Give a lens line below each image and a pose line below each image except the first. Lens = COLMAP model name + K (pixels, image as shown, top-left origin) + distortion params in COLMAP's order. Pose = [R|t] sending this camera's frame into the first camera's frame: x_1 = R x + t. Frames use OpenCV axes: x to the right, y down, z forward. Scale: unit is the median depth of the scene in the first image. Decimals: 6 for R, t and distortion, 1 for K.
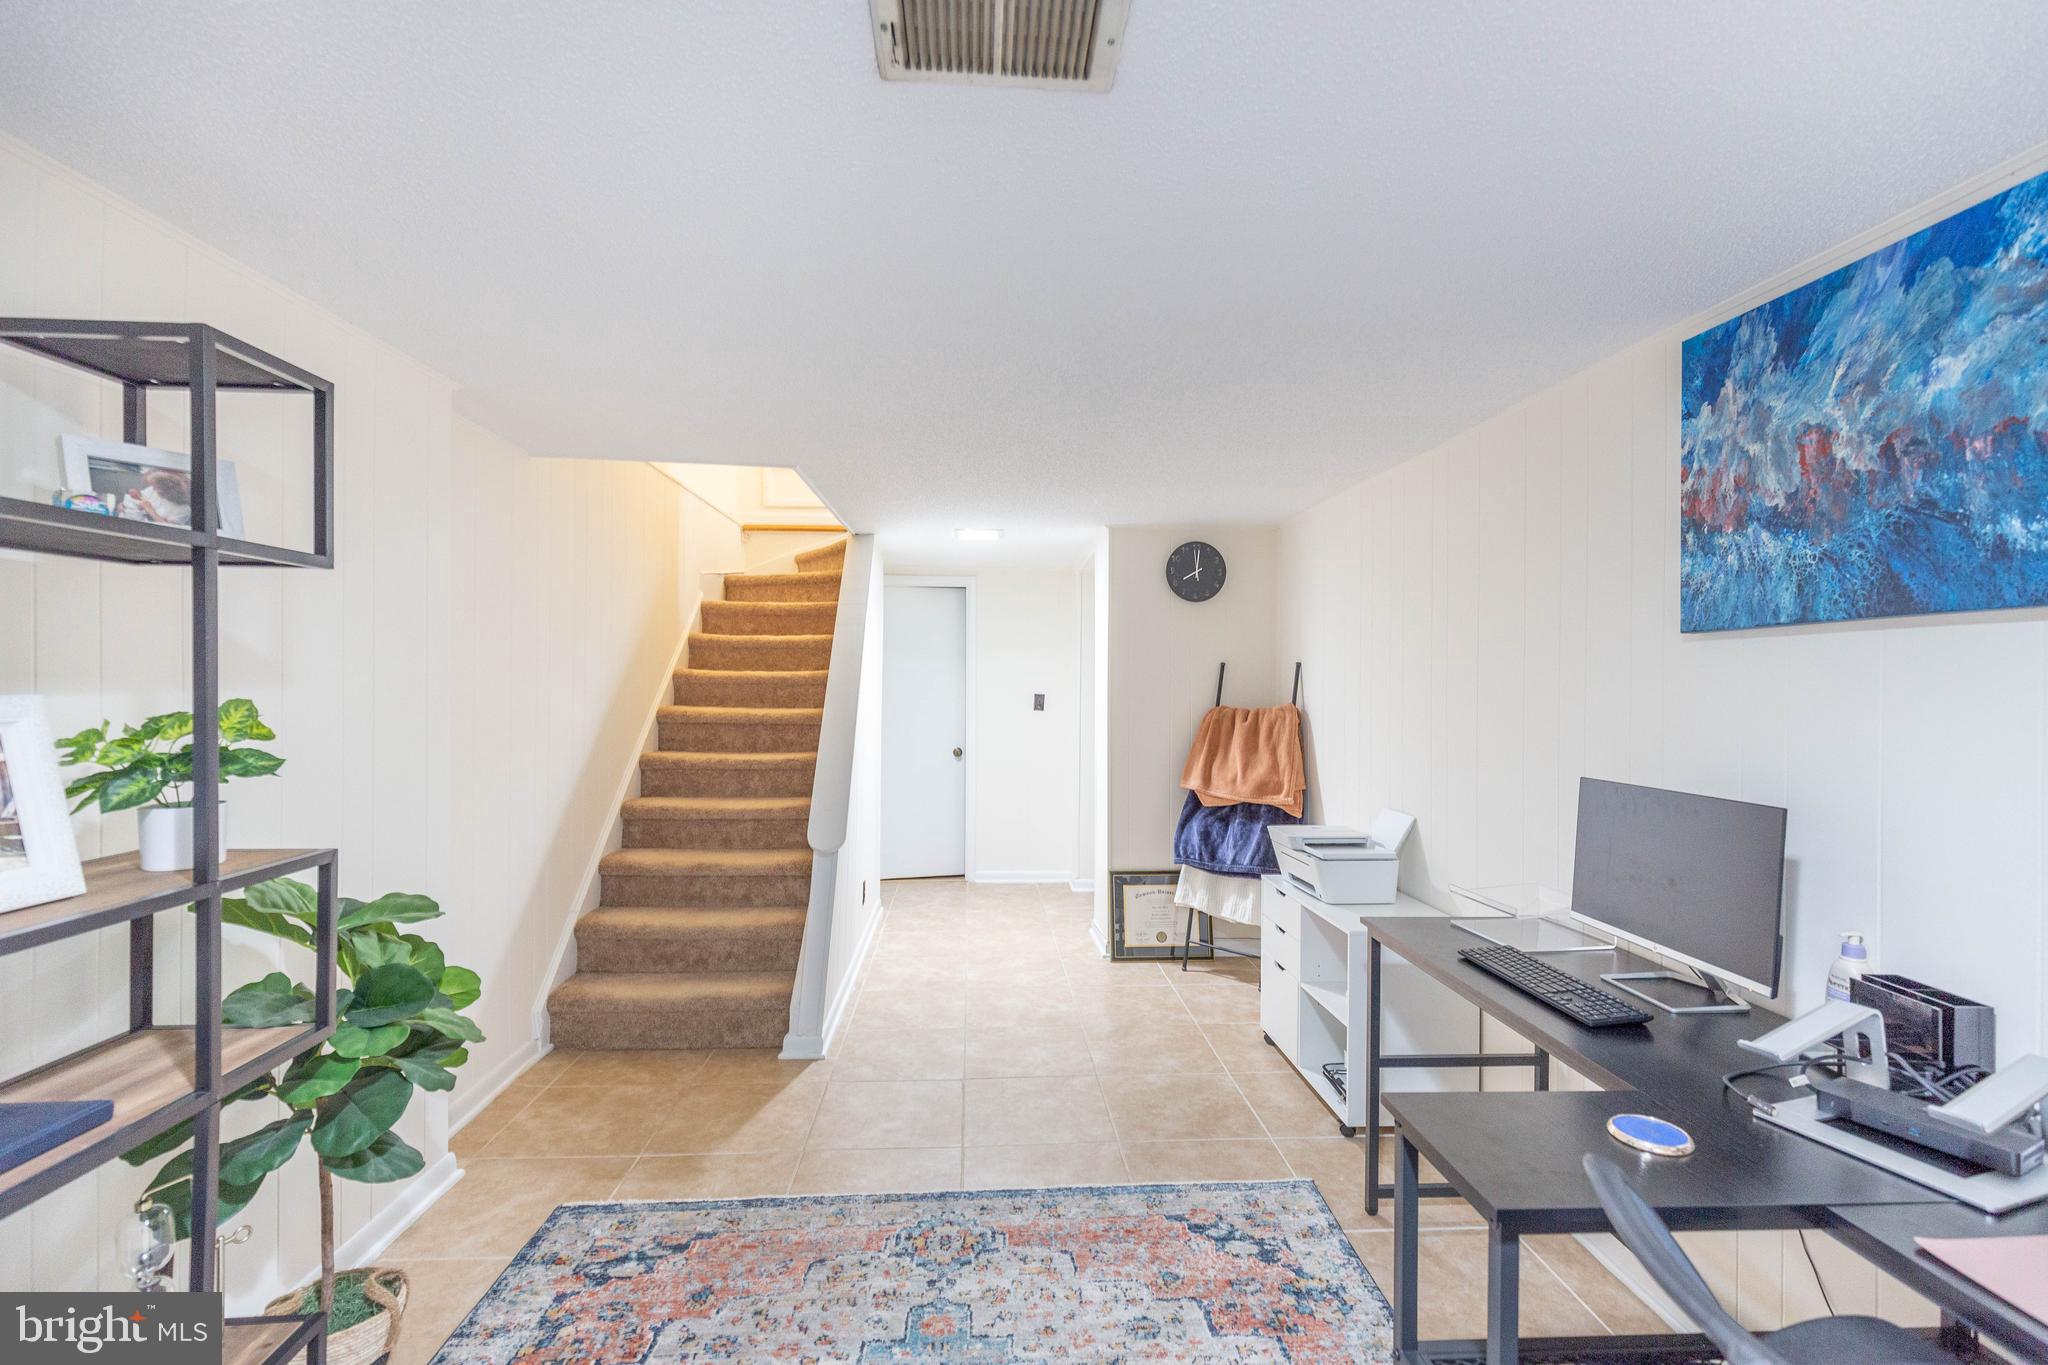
lens RADIAL K [[941.5, 0, 1038.3], [0, 941.5, 682.9], [0, 0, 1]] dist [0.010168, -0.004047]
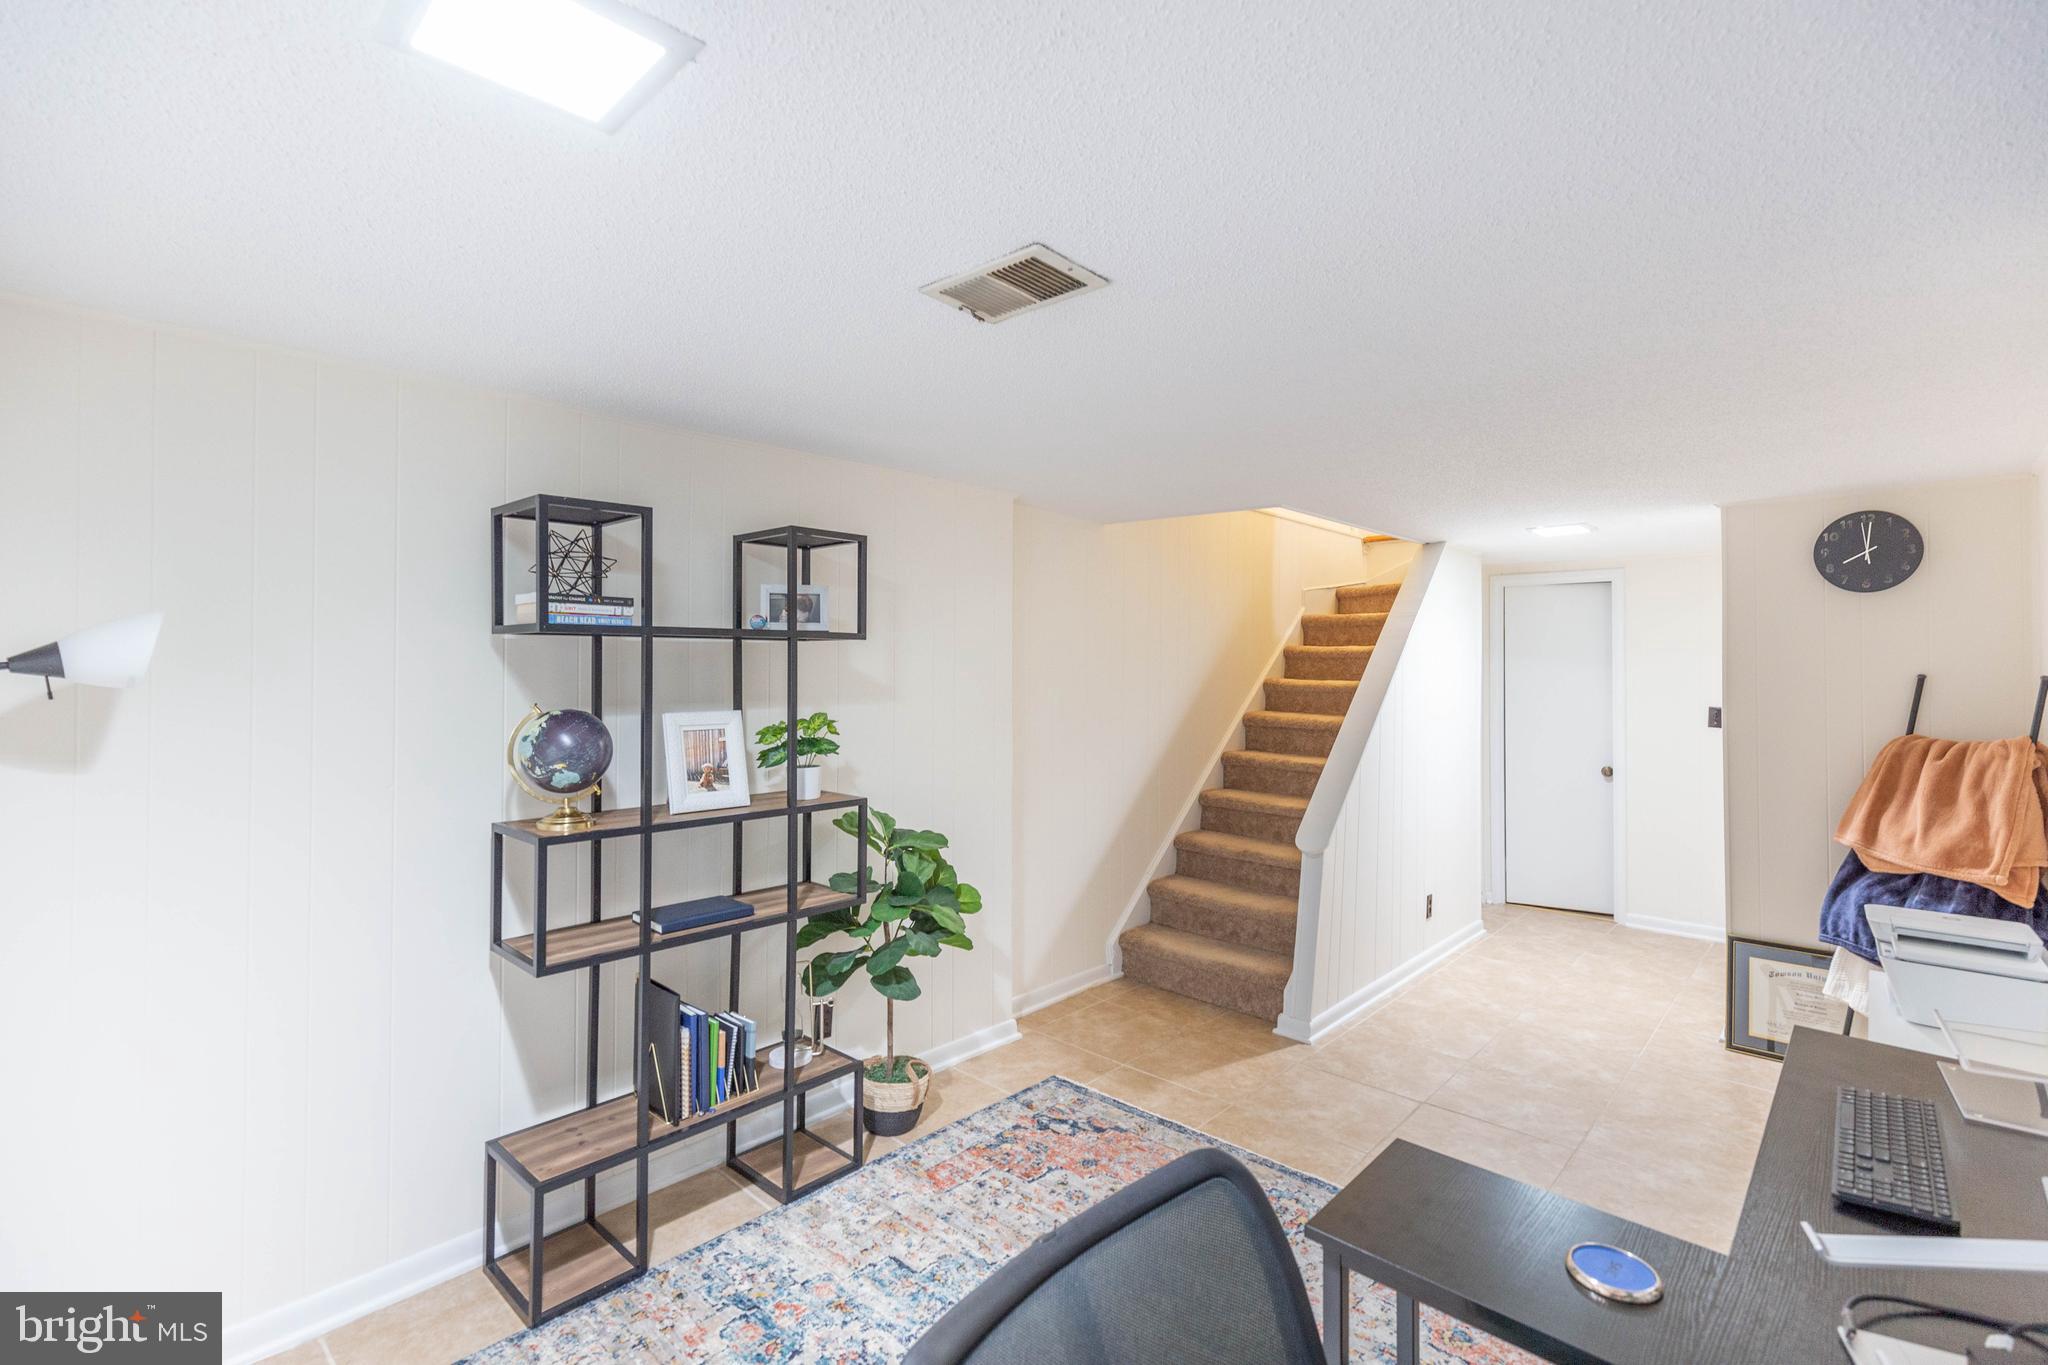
lens RADIAL K [[941.5, 0, 1000.8], [0, 941.5, 656.6], [0, 0, 1]] dist [0.010168, -0.004047]
pose [[0.676868, -0.011483, -0.736014, 0.452599], [-0.003391, 0.999819, -0.018718, -0.035232], [0.736096, 0.015166, 0.676707, -0.004982]]
